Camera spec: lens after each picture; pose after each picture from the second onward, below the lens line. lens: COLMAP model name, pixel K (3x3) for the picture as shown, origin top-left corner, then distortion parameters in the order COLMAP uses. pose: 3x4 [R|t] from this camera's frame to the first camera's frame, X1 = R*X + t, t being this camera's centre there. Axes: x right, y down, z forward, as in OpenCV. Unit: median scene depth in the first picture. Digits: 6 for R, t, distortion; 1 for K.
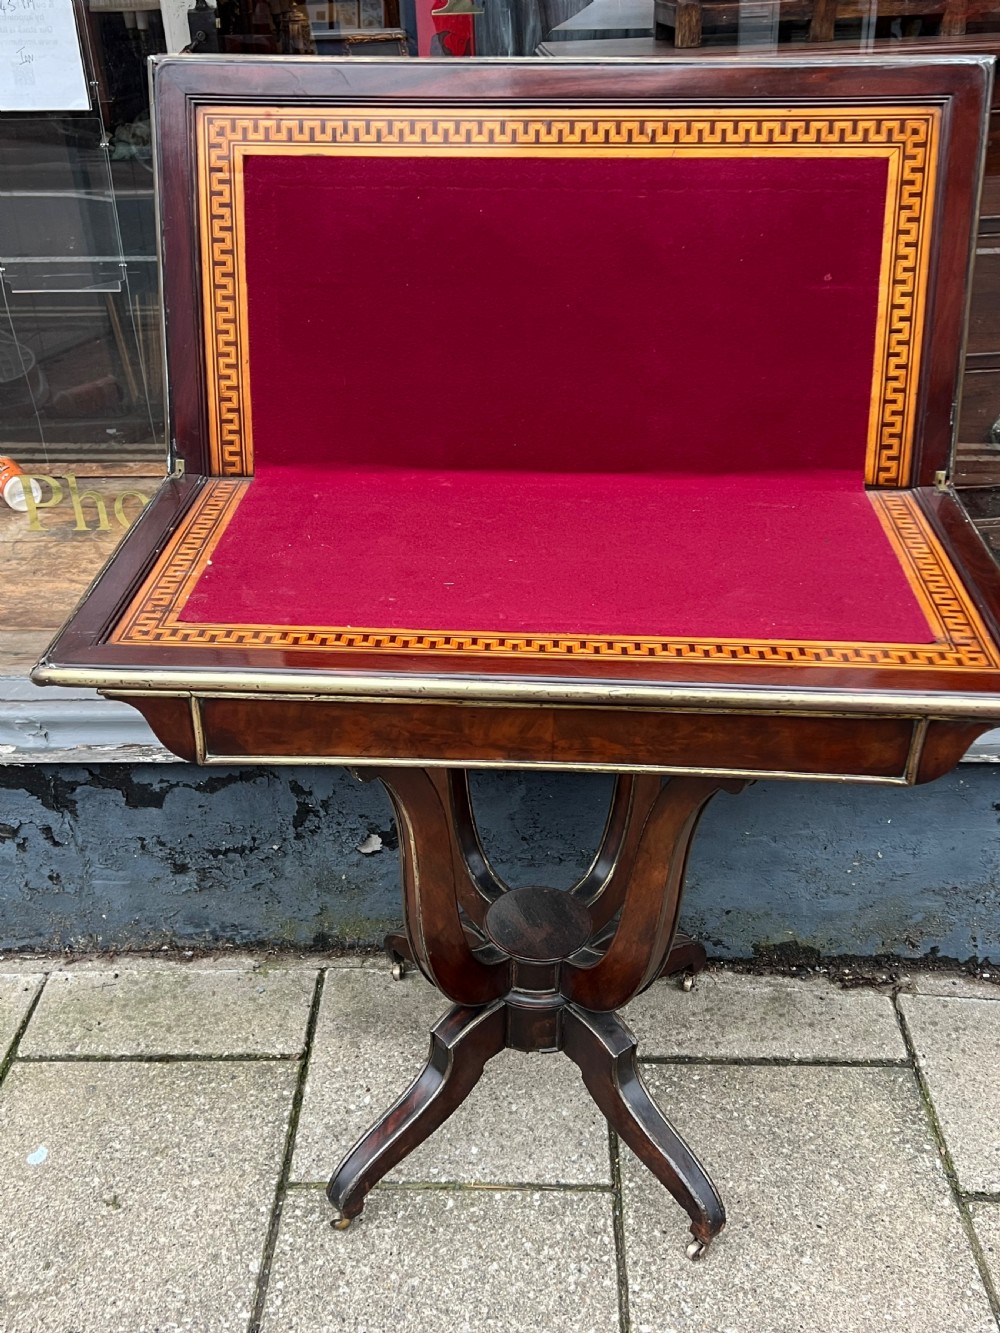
lens RADIAL K [[1321.9, 0, 481.5], [0, 1321.9, 663.6], [0, 0, 1]] dist [0.019215, 0.000000]
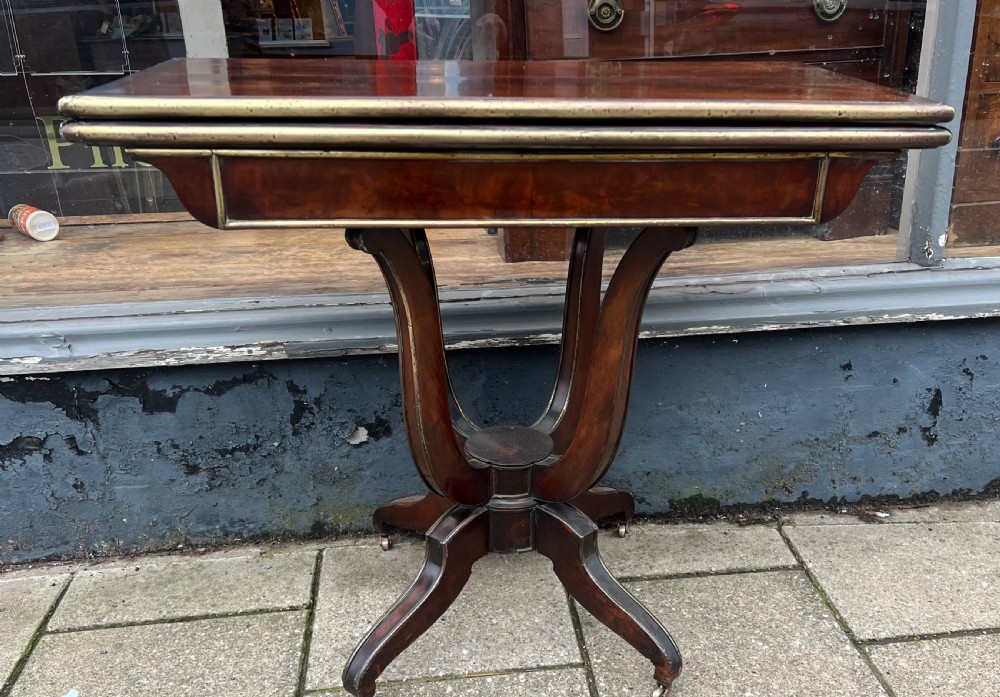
lens RADIAL K [[956.0, 0, 547.3], [0, 956.0, 415.3], [0, 0, 1]] dist [0.031885, 0.000000]
pose [[0.986328, -0.052170, 0.156316, -0.057799], [0.068695, 0.992384, -0.102247, 0.260120], [-0.149792, 0.111587, 0.982401, 0.130892]]
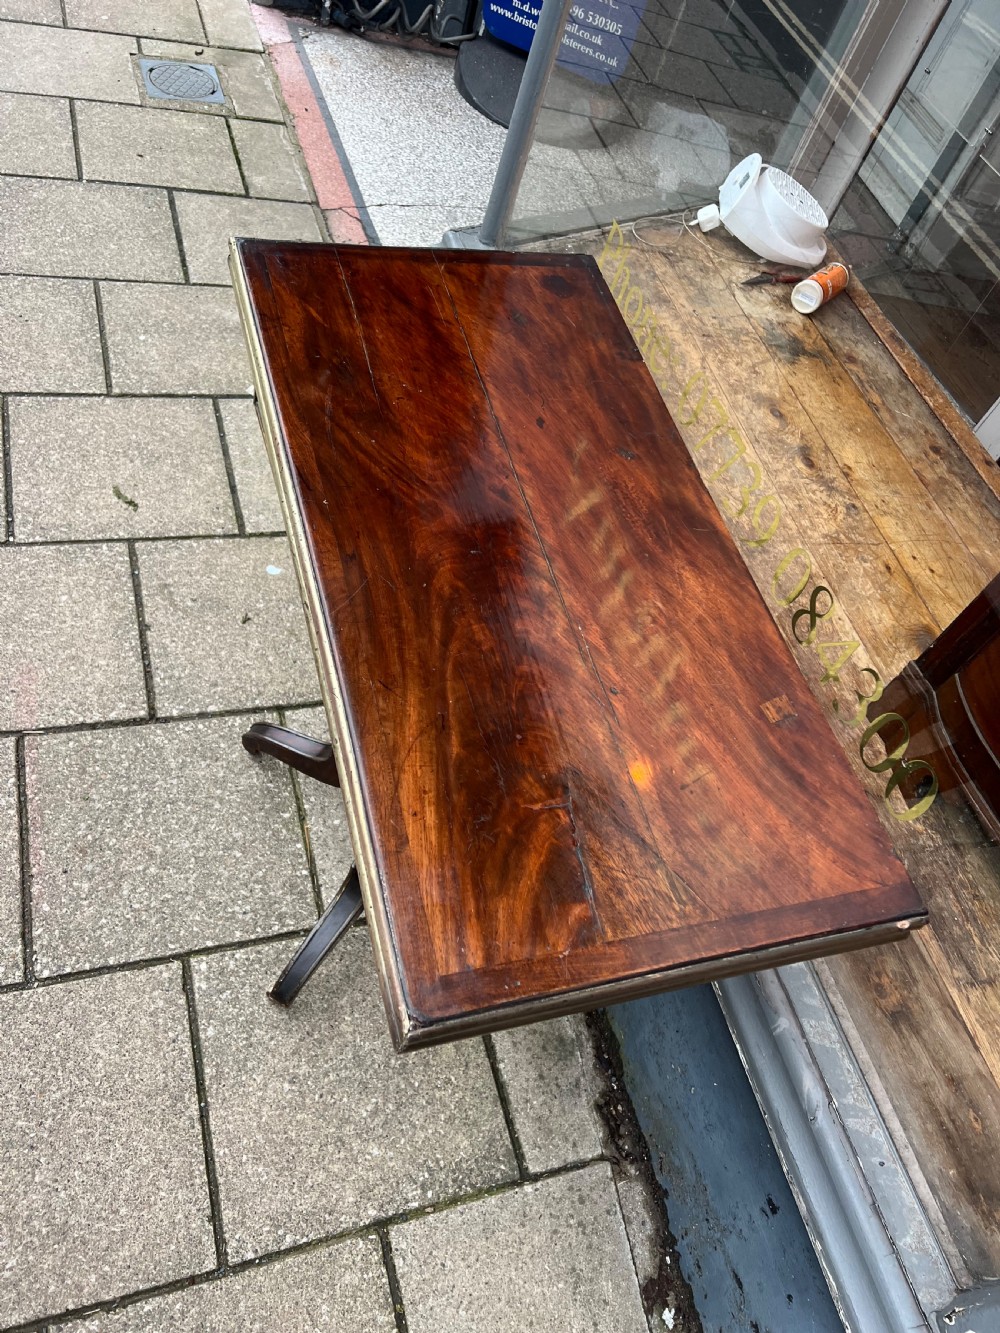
lens RADIAL K [[1008.2, 0, 490.2], [0, 1008.2, 674.9], [0, 0, 1]] dist [0.057346, -0.064688]
pose [[0.300738, 0.820089, -0.486838, 0.422949], [-0.670823, 0.544744, 0.503241, -0.328410], [0.677904, 0.175238, 0.713959, 0.380892]]
